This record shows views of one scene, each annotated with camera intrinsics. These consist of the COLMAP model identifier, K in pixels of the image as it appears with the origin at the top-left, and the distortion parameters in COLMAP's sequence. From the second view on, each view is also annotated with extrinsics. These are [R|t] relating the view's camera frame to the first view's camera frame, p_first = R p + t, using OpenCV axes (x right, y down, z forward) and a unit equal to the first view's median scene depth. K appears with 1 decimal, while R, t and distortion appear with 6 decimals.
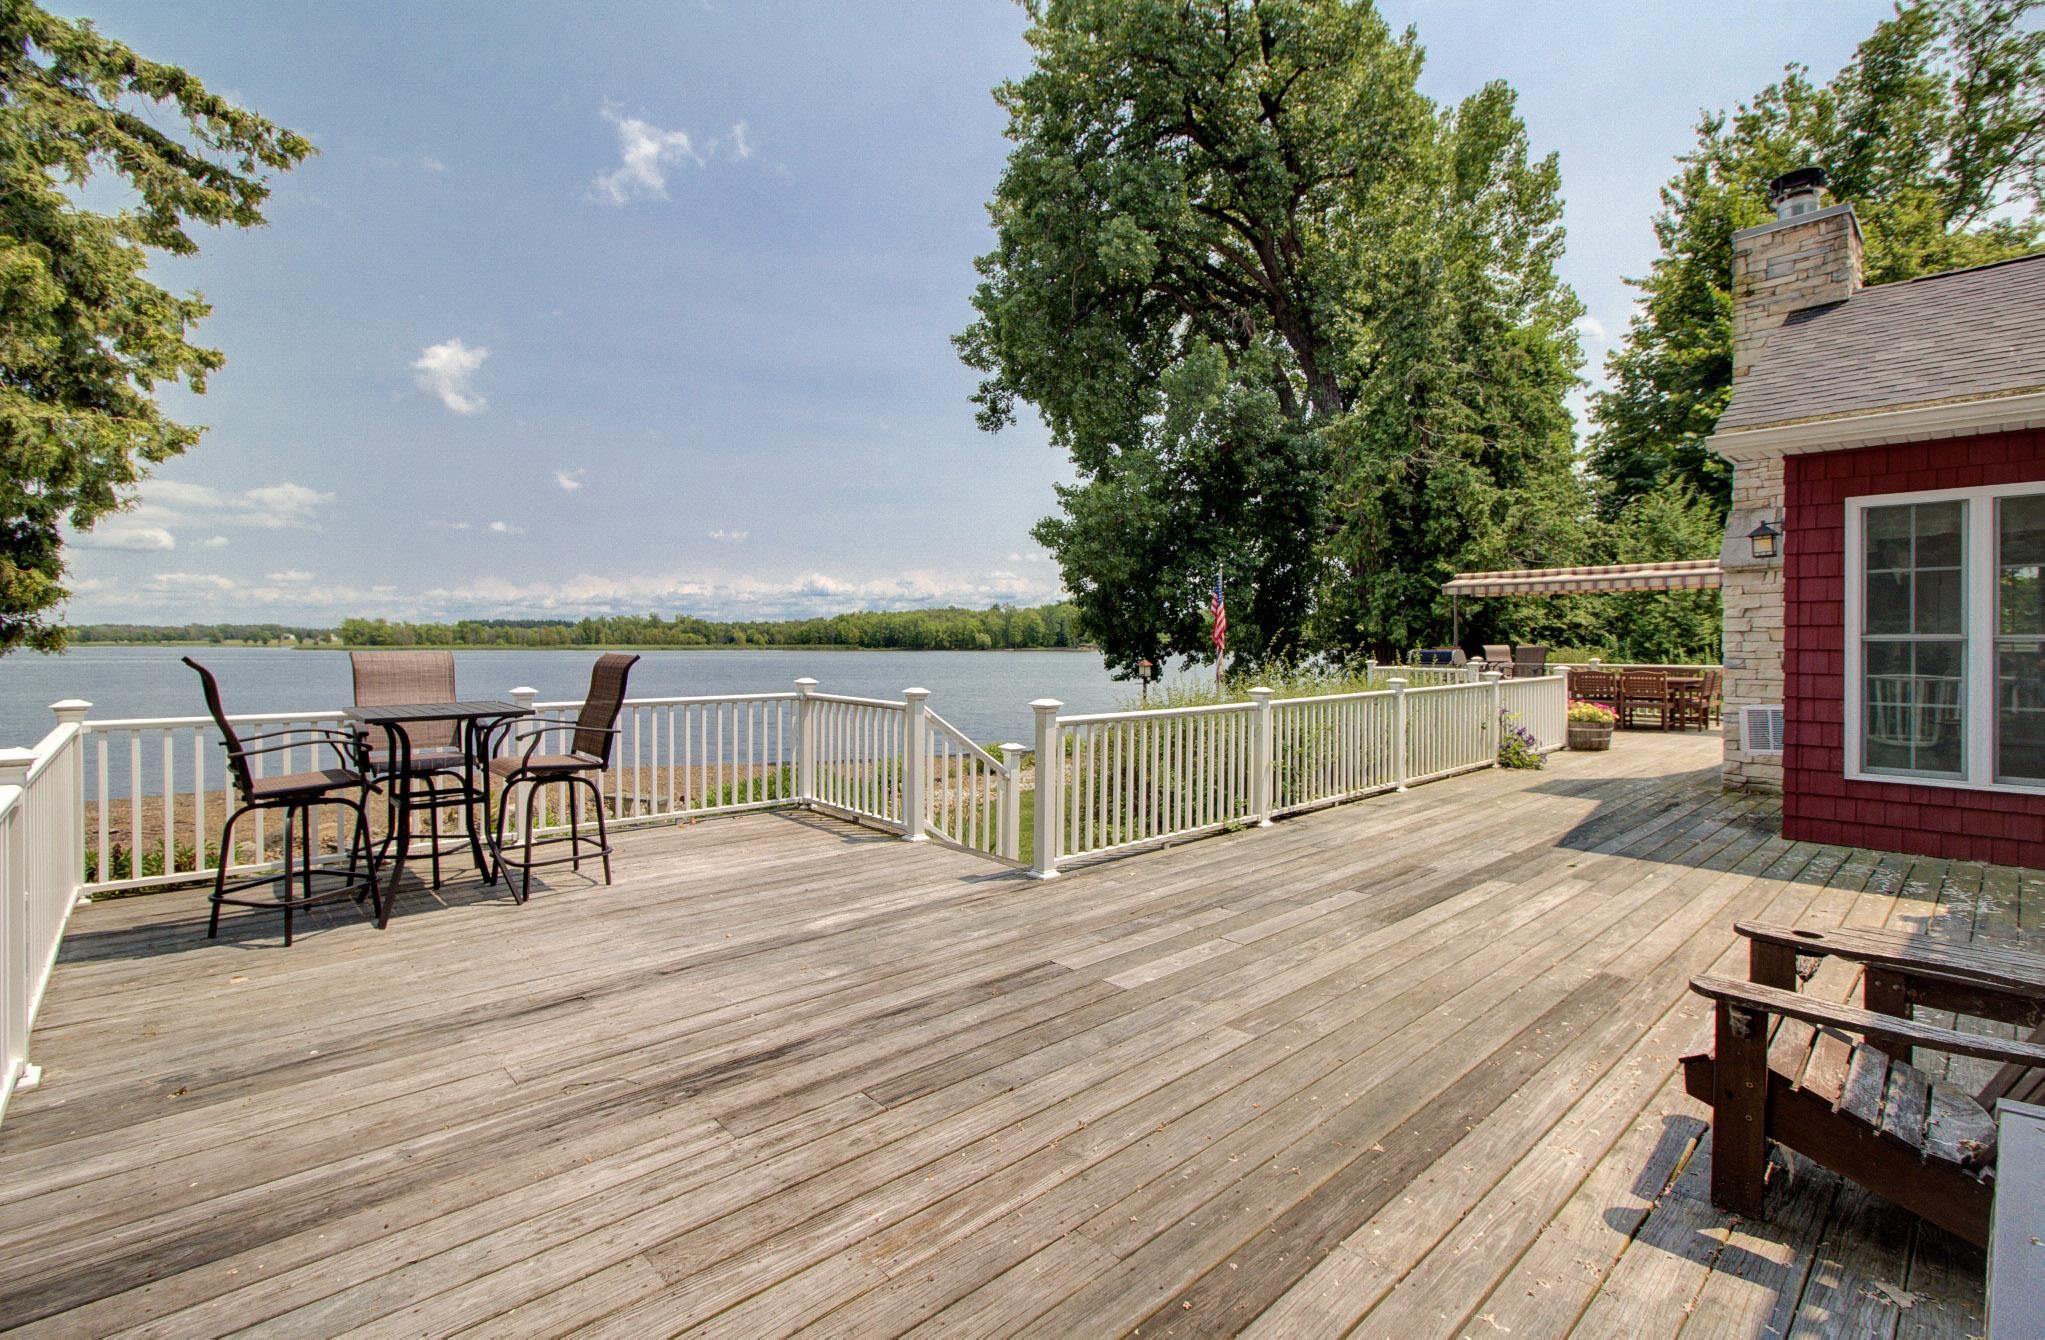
lens RADIAL K [[934.2, 0, 1019.1], [0, 934.2, 652.4], [0, 0, 1]] dist [0.000347, 0.000203]
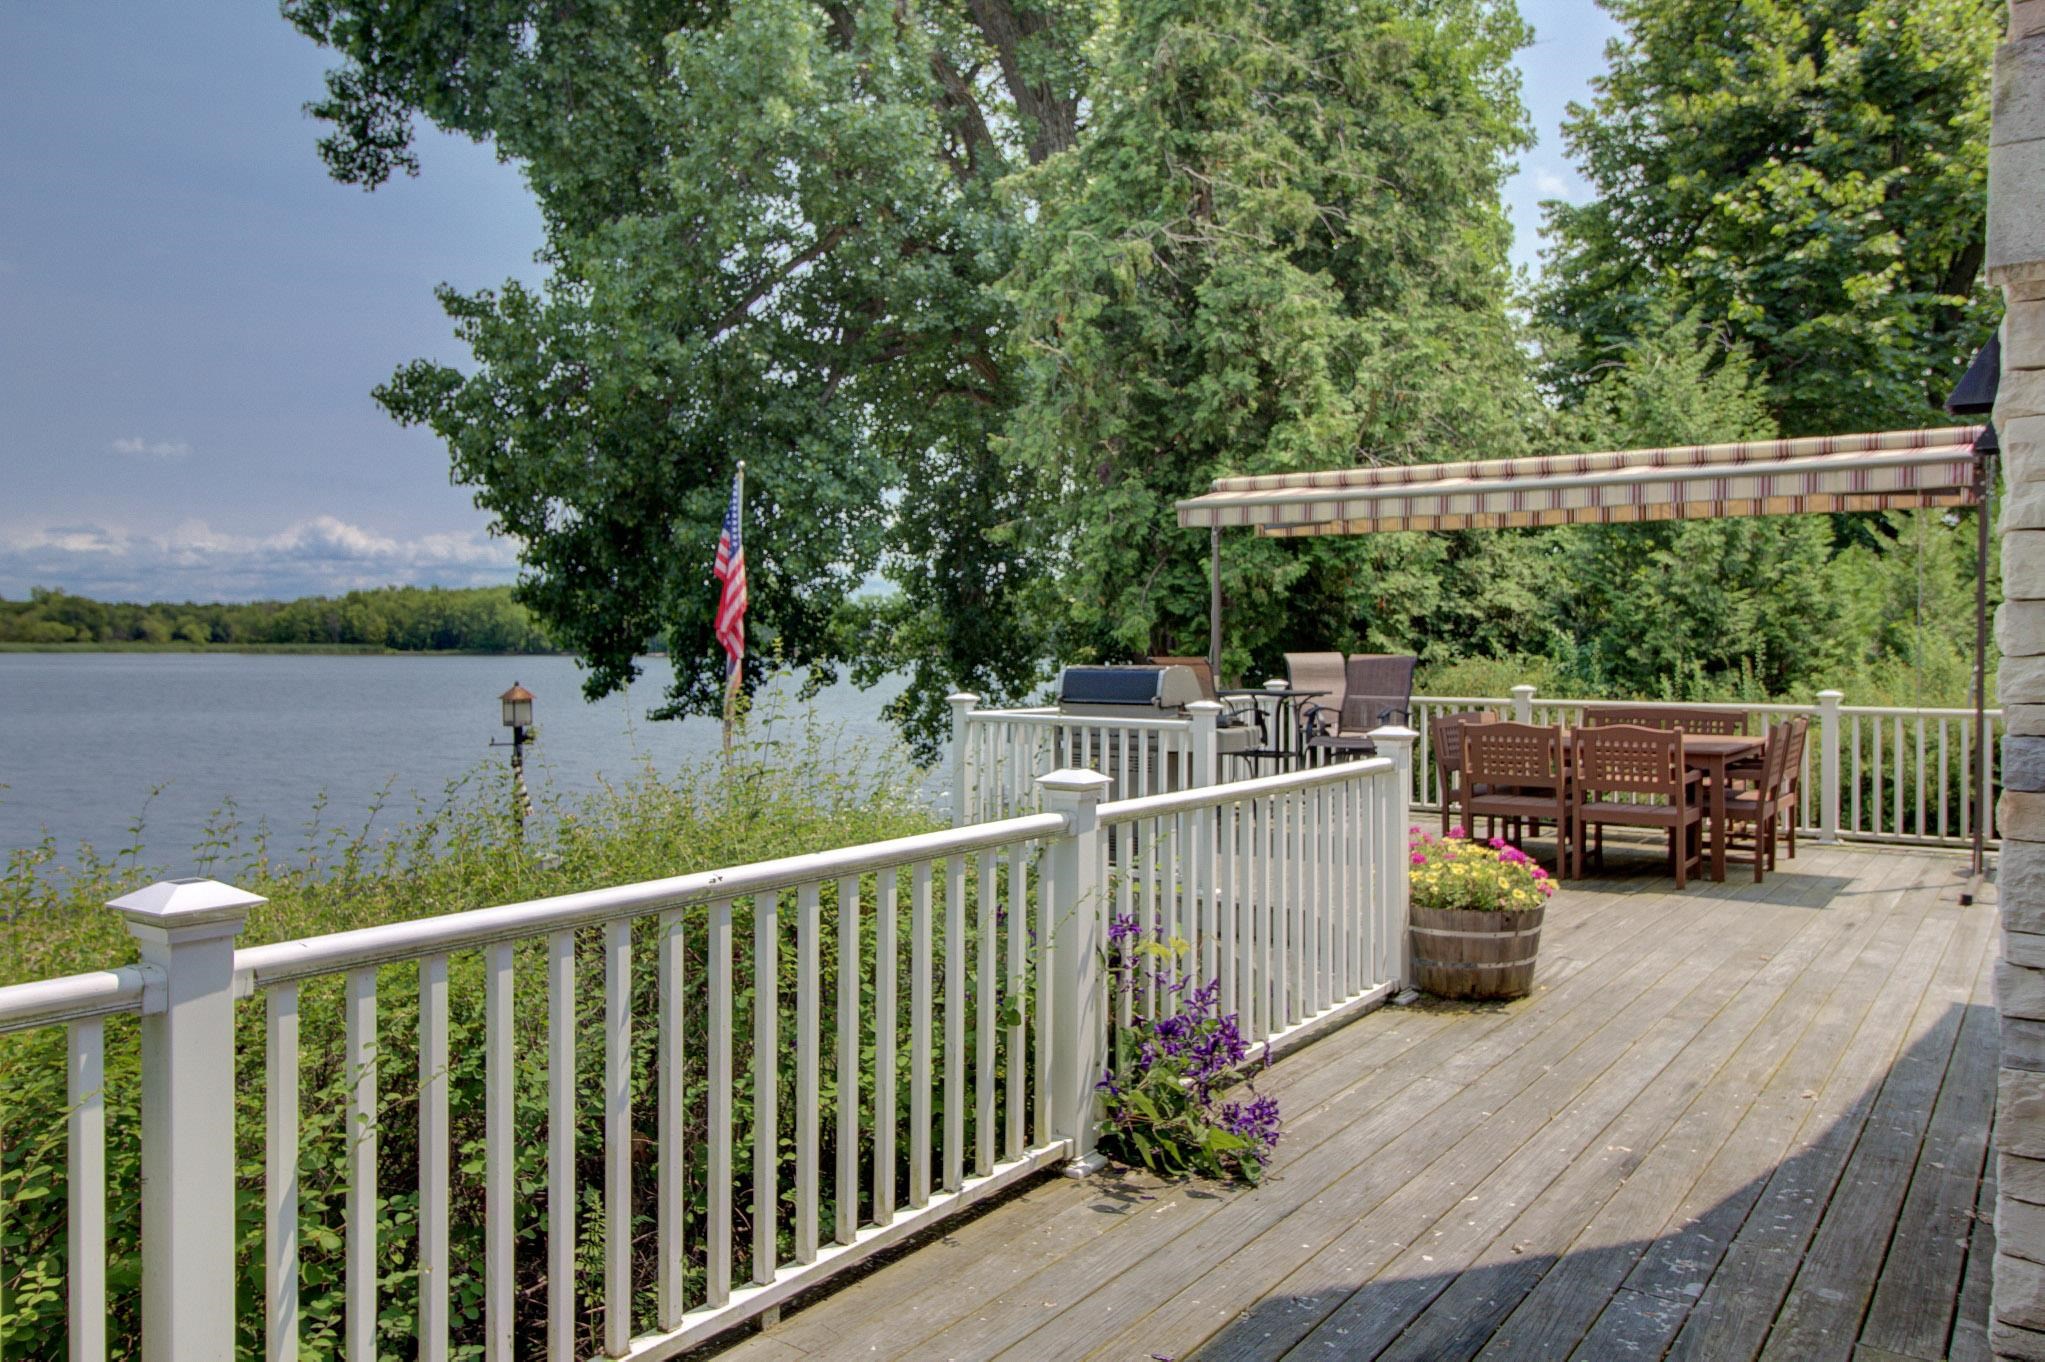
lens RADIAL K [[1484.5, 0, 1018.7], [0, 1484.5, 676.2], [0, 0, 1]] dist [-0.006142, -0.006943]
pose [[0.979471, 0.000268, 0.201583, 0.198525], [-0.002688, 0.999928, 0.011730, -0.003950], [-0.201565, -0.012031, 0.979401, 0.300193]]
